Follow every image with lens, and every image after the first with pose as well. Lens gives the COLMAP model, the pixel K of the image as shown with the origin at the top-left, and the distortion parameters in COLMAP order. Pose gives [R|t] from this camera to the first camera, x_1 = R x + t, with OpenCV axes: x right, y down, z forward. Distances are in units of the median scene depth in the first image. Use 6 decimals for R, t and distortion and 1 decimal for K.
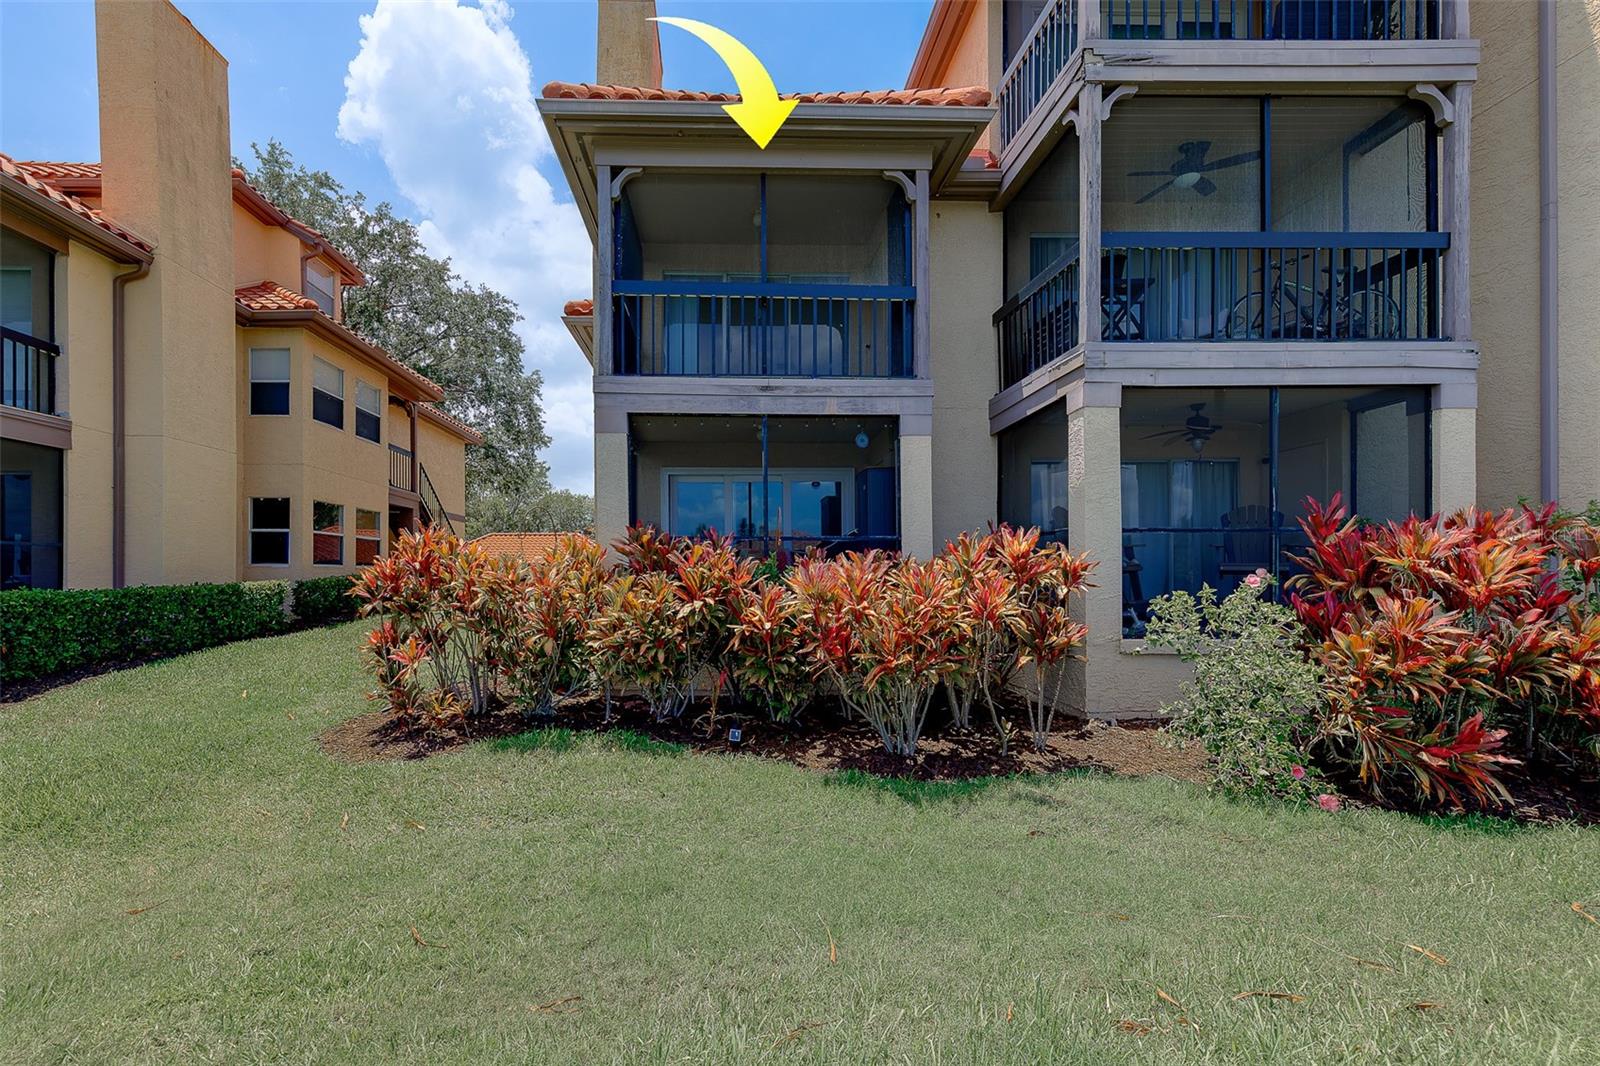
lens RADIAL K [[715.2, 0, 800.1], [0, 715.2, 549.2], [0, 0, 1]] dist [0.008826, 0.000066]
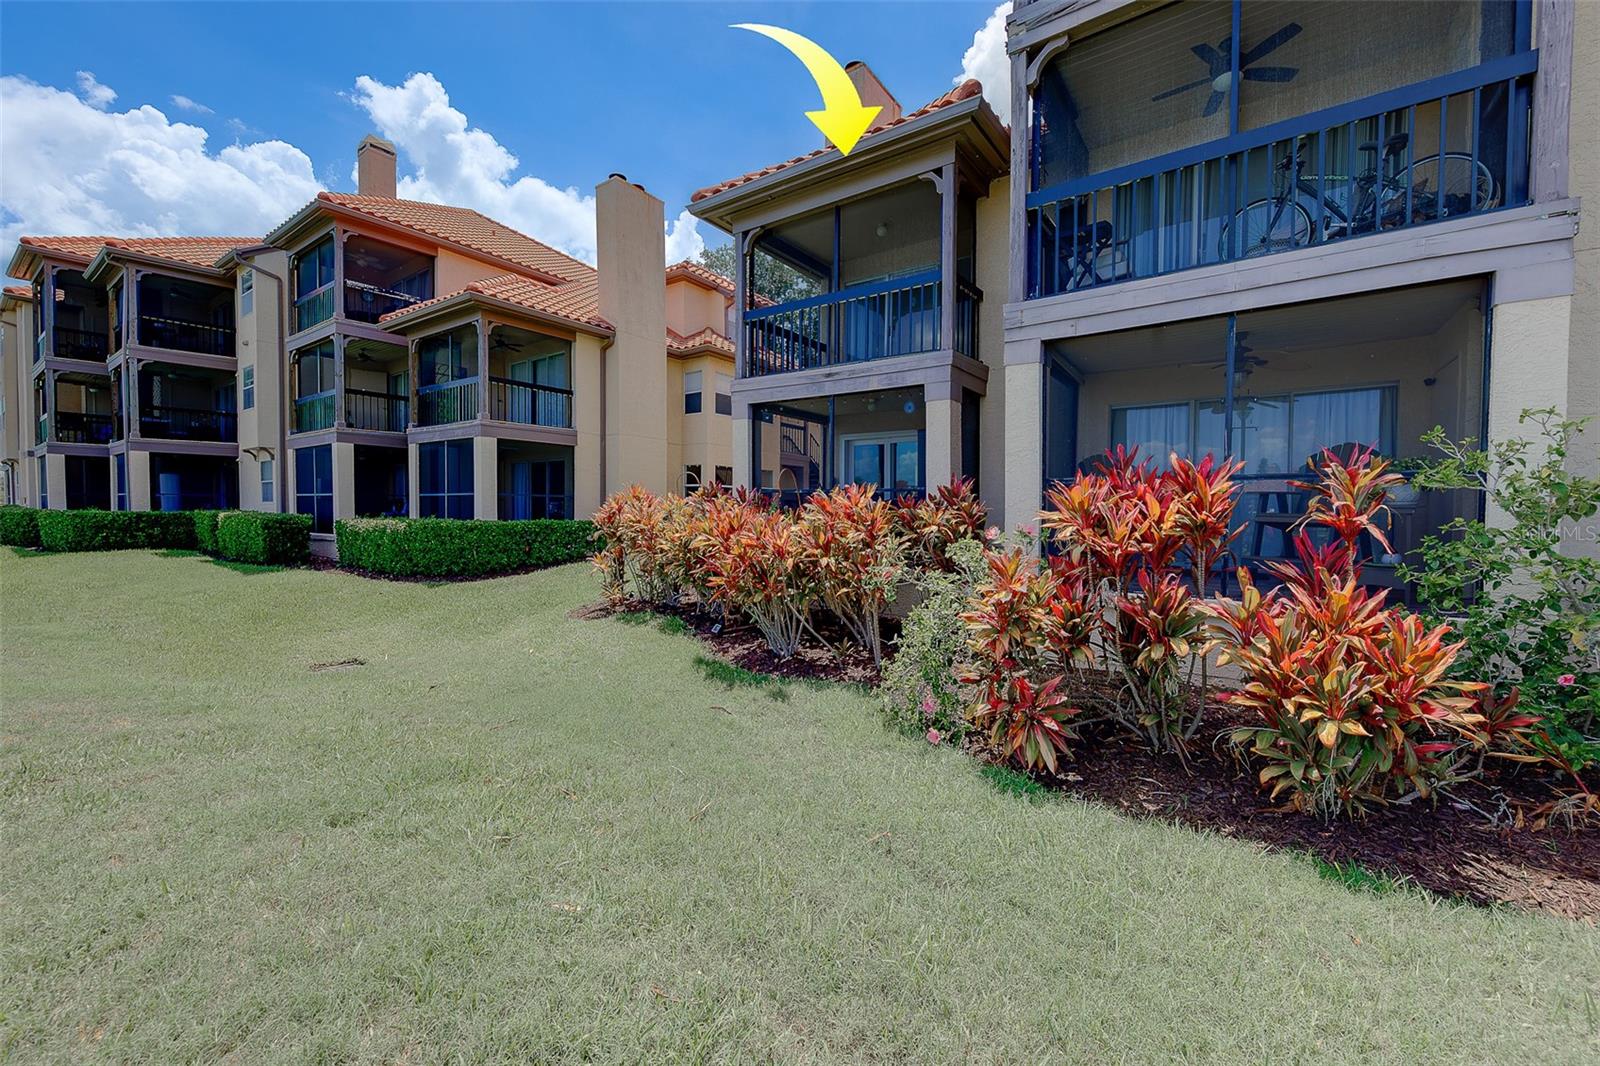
lens RADIAL K [[646.9, 0, 800.3], [0, 646.9, 509.6], [0, 0, 1]] dist [0.020180, -0.000078]
pose [[0.786760, 0.009624, -0.617184, 0.626915], [0.001752, 0.999840, 0.017824, -0.001614], [0.617257, -0.015104, 0.786617, 0.038277]]
